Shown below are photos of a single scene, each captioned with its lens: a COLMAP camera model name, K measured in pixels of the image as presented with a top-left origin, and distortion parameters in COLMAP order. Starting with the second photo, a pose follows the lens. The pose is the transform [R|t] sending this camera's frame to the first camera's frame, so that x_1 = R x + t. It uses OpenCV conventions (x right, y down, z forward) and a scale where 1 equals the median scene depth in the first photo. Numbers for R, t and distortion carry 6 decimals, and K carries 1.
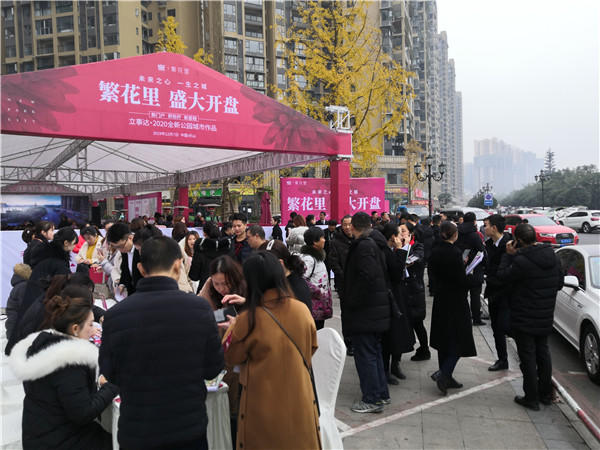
lens RADIAL K [[515.8, 0, 300.0], [0, 515.8, 225.0], [0, 0, 1]] dist [-0.007037, -0.001089]
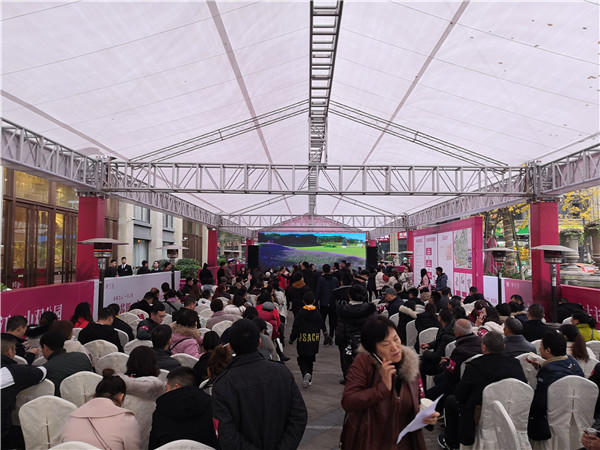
lens RADIAL K [[471.0, 0, 300.0], [0, 471.0, 225.0], [0, 0, 1]] dist [0.002489, -0.000807]
pose [[0.849713, -0.016535, -0.526986, -0.170437], [-0.027656, 0.996734, -0.075867, -0.017310], [0.526519, 0.079039, 0.846481, 0.507130]]
